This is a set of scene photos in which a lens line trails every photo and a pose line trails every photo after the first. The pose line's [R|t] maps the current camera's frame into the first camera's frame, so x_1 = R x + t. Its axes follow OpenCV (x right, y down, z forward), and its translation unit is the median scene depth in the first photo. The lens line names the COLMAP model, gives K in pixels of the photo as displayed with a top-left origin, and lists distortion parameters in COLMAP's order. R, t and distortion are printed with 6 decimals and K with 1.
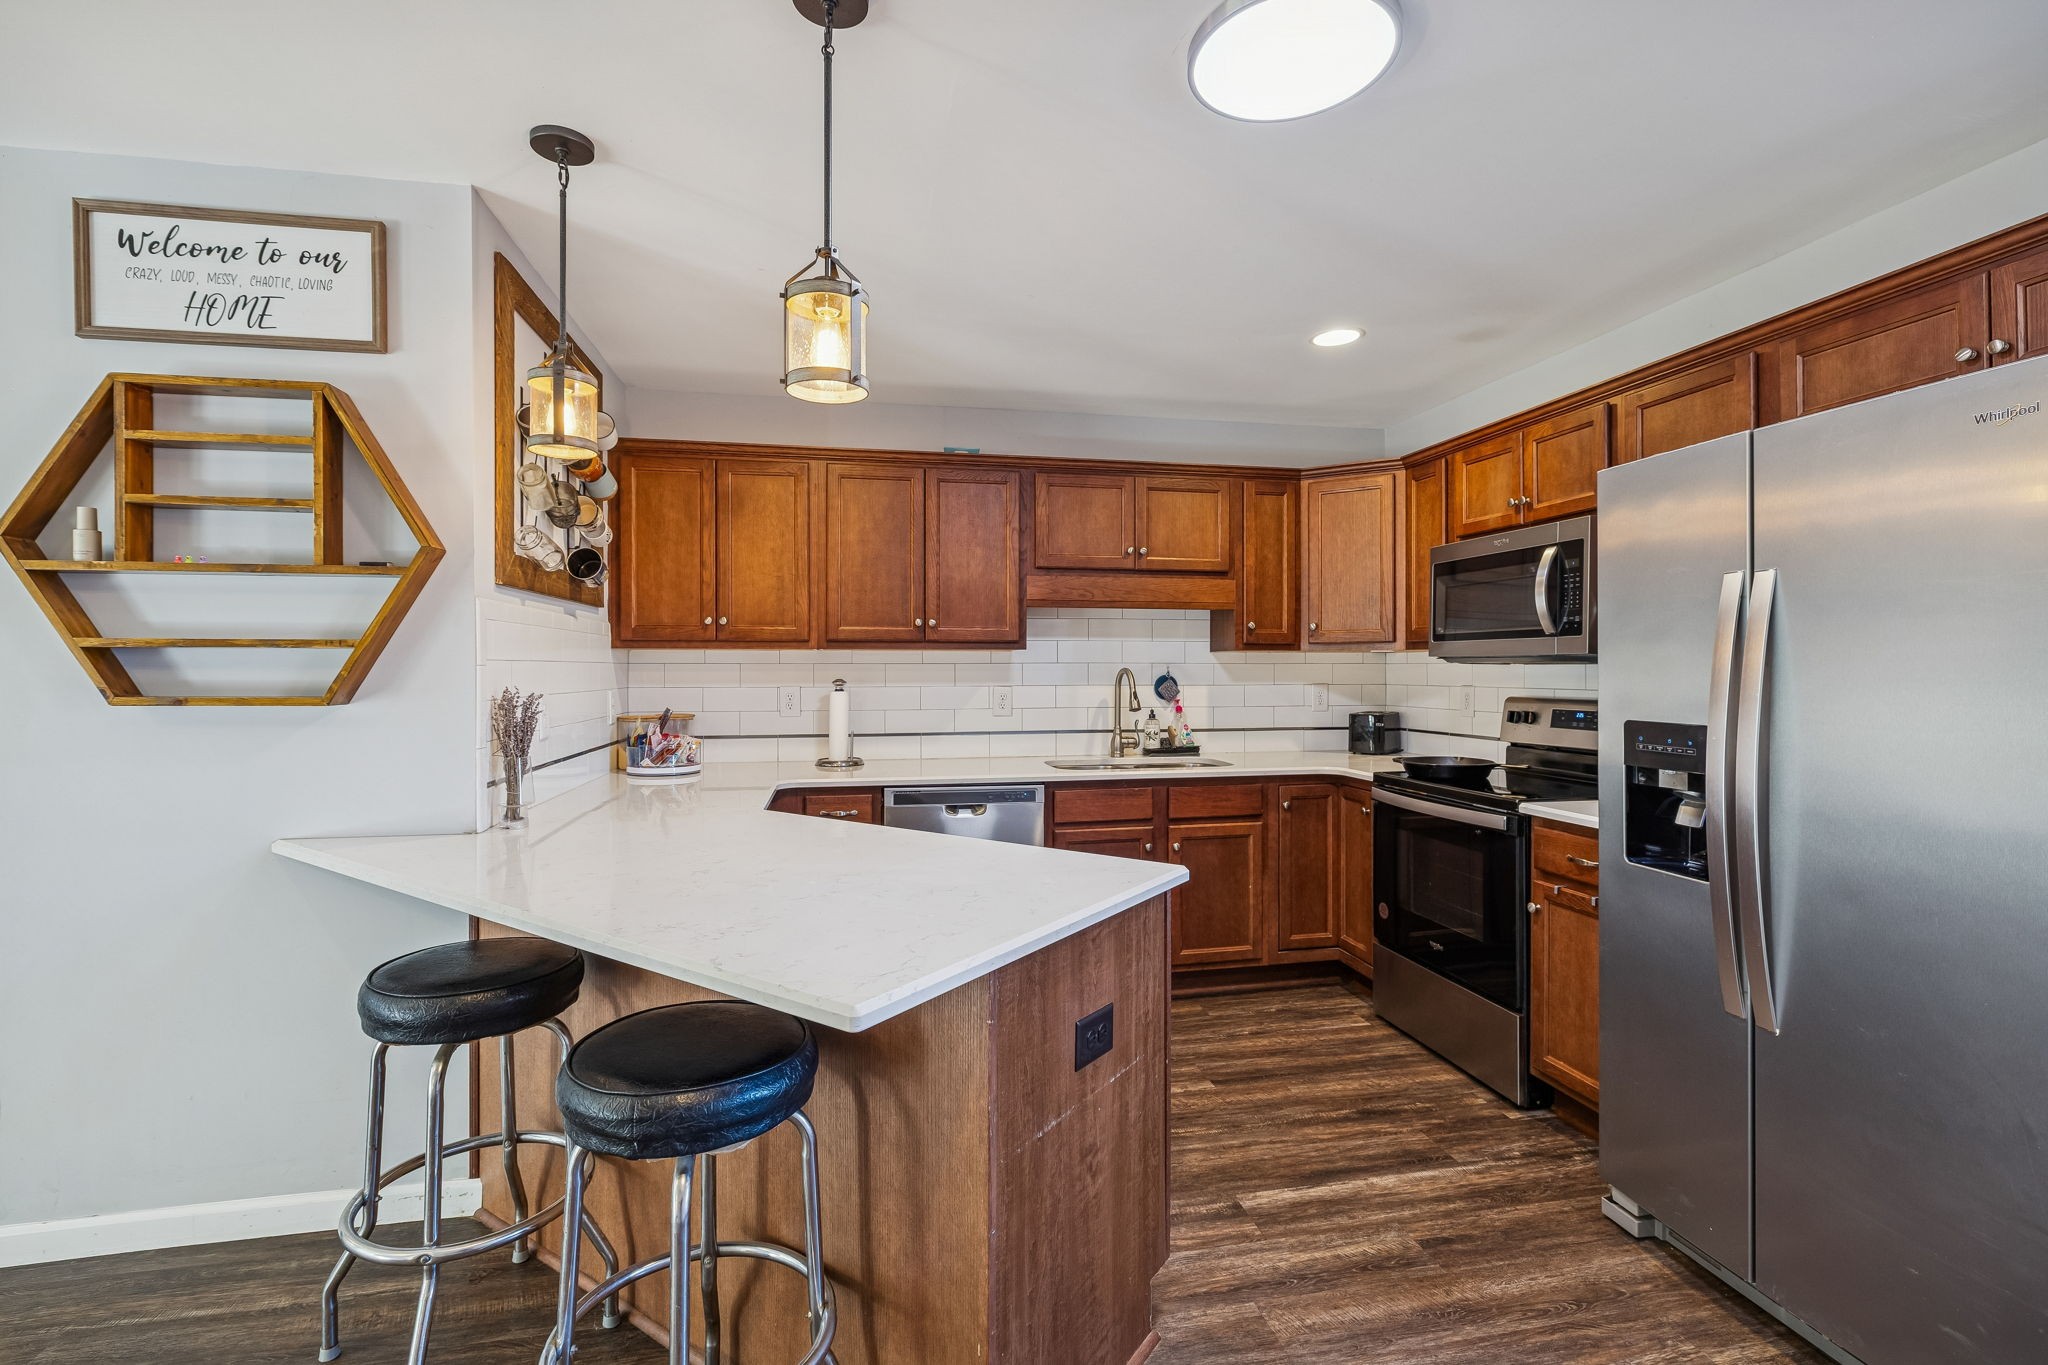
lens RADIAL K [[926.7, 0, 1029.1], [0, 926.7, 668.0], [0, 0, 1]] dist [-0.000421, 0.000493]
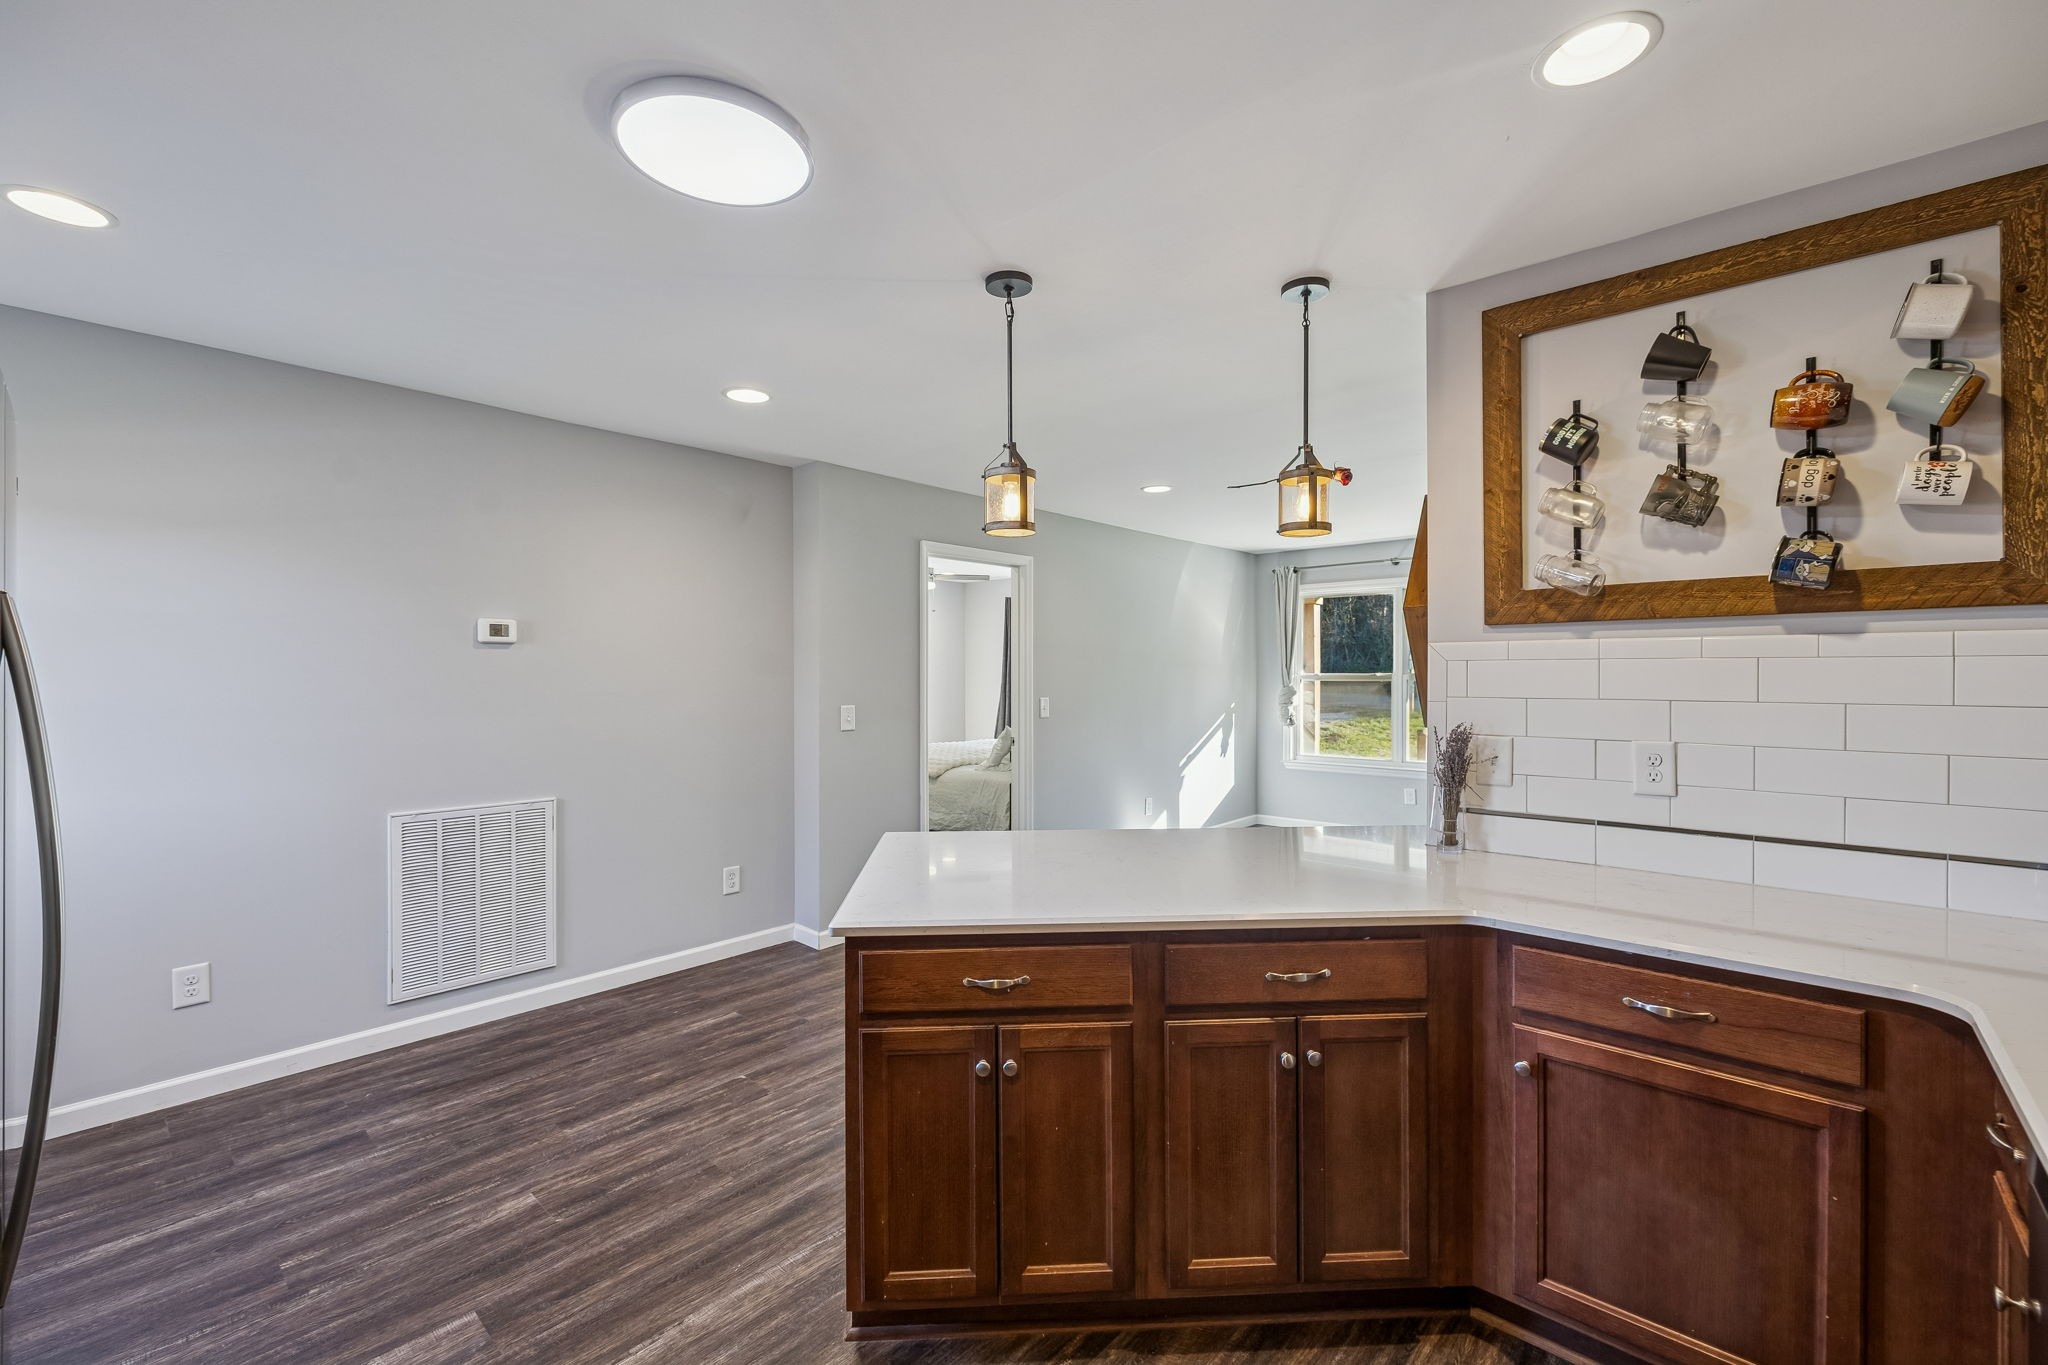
lens RADIAL K [[867.9, 0, 1025.6], [0, 867.9, 670.9], [0, 0, 1]] dist [0.011249, -0.000191]
pose [[-0.799218, 0.000478, -0.601041, 0.414832], [0.001245, 0.999999, -0.000861, -0.036343], [0.601039, -0.001436, -0.799218, 1.387887]]
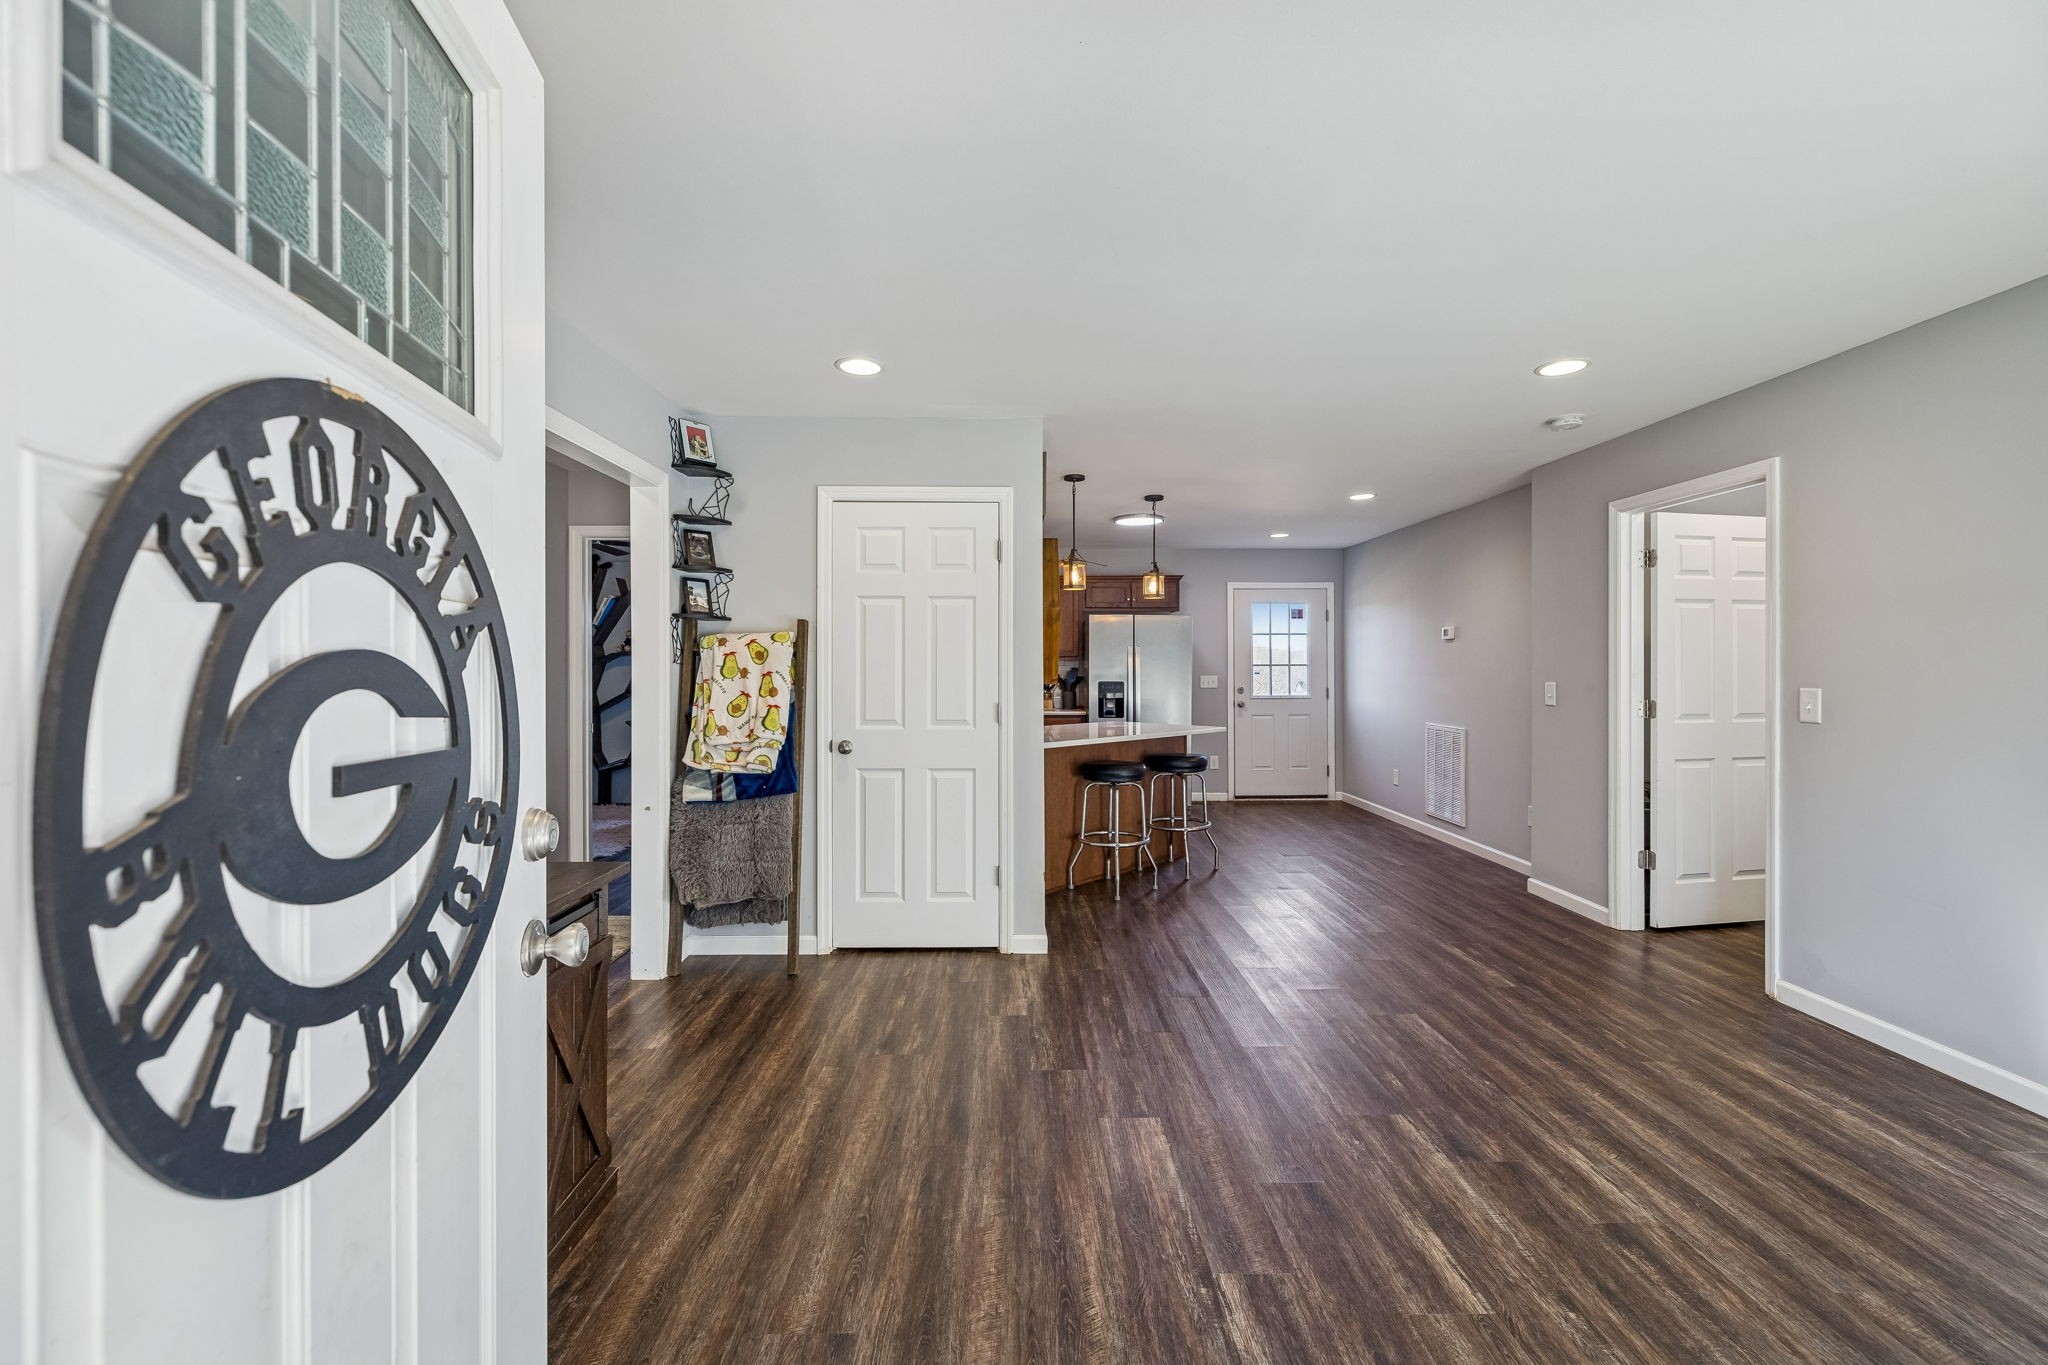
lens RADIAL K [[846.8, 0, 1008.1], [0, 846.8, 669.5], [0, 0, 1]] dist [0.000744, -0.000067]
pose [[0.204441, -0.002671, 0.978875, -2.420033], [-0.000270, 0.999996, 0.002785, -0.002470], [-0.978879, -0.000833, 0.204439, 0.550456]]
